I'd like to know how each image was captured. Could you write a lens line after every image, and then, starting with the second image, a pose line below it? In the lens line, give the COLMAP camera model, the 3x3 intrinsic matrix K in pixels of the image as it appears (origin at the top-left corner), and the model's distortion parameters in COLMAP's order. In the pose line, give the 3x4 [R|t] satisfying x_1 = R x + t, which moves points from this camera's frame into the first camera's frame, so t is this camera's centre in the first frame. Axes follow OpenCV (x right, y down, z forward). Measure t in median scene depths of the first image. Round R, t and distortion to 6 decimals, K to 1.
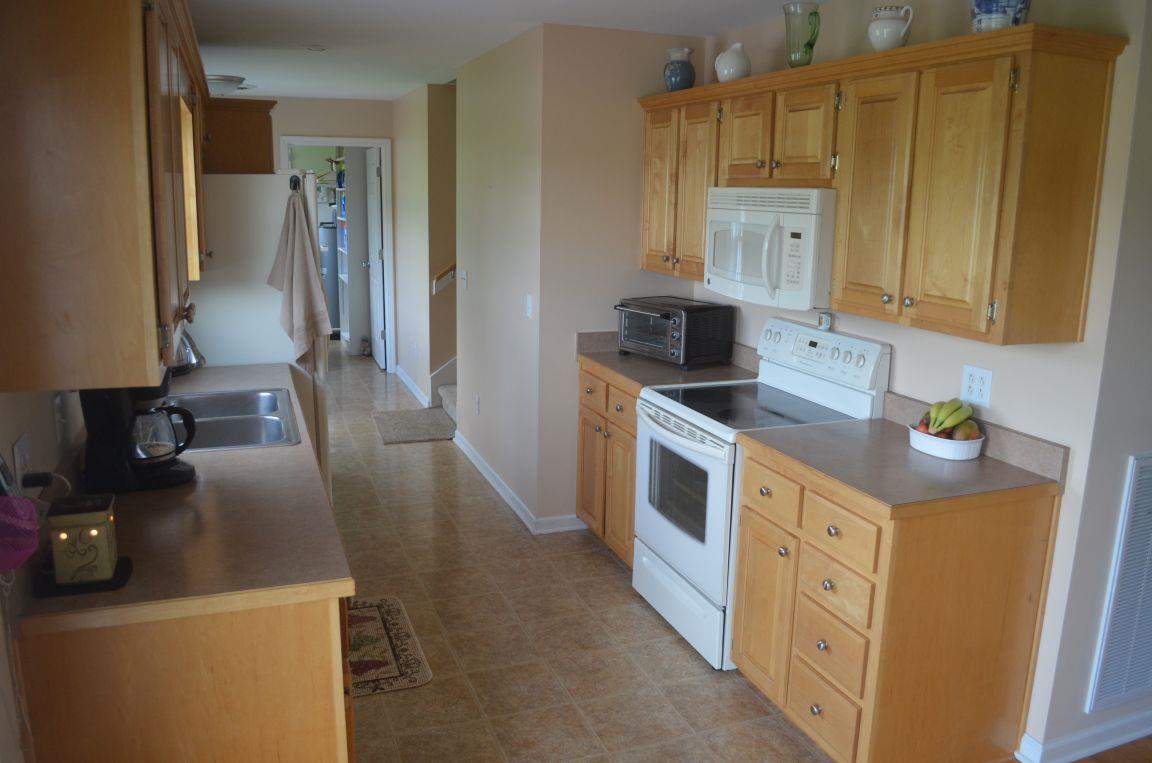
lens RADIAL K [[905.6, 0, 603.2], [0, 905.6, 384.4], [0, 0, 1]] dist [-0.083813, 0.012563]
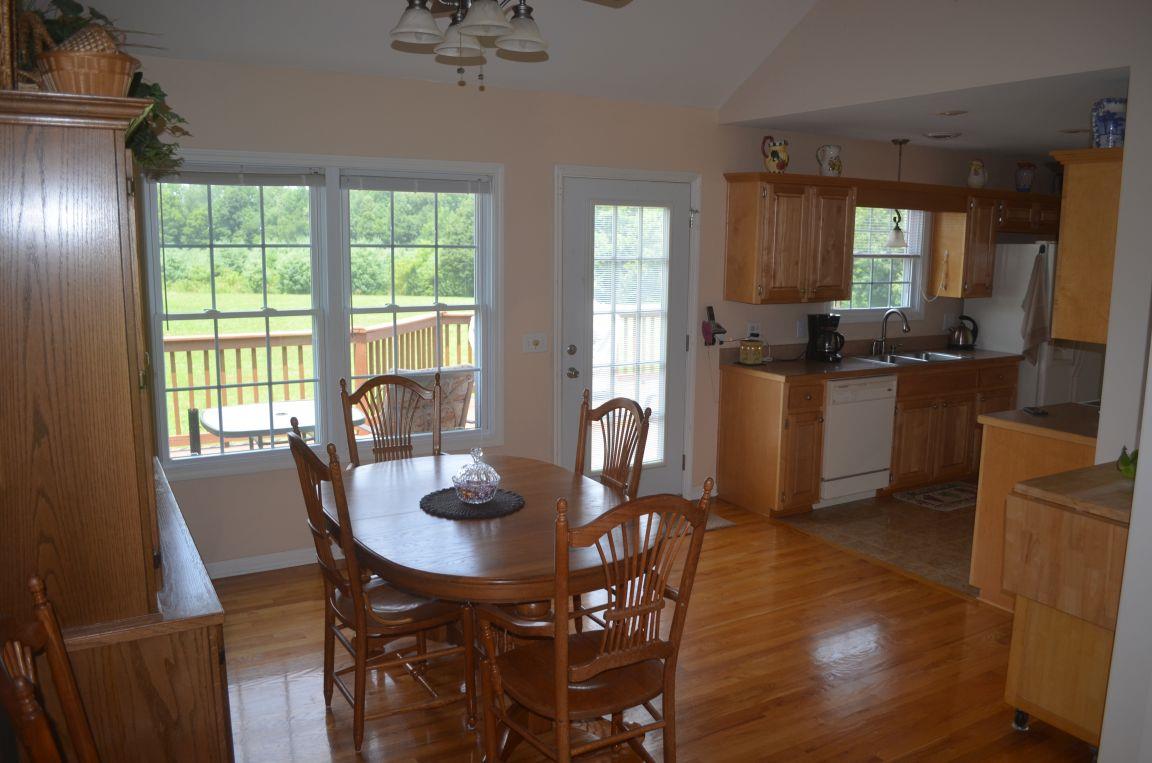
lens RADIAL K [[905.6, 0, 579.7], [0, 905.6, 381.8], [0, 0, 1]] dist [-0.083813, 0.012563]
pose [[0.146903, 0.134215, -0.980003, 1.356479], [-0.214936, 0.971410, 0.100819, 0.042567], [0.965517, 0.195827, 0.171550, -0.090263]]
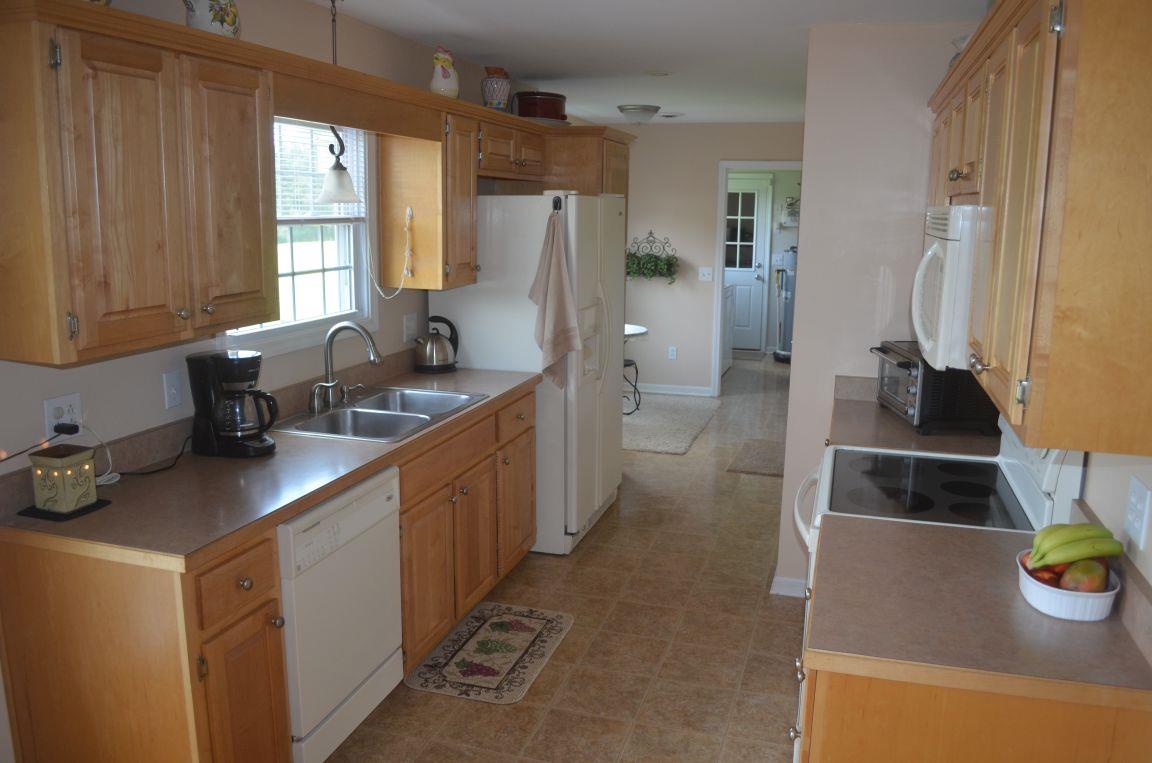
lens RADIAL K [[905.6, 0, 597.9], [0, 905.6, 382.4], [0, 0, 1]] dist [-0.083813, 0.012563]
pose [[0.792877, 0.108590, -0.599628, 0.399960], [-0.127834, 0.991739, 0.010567, -0.038926], [0.595822, 0.068275, 0.800209, 0.220501]]
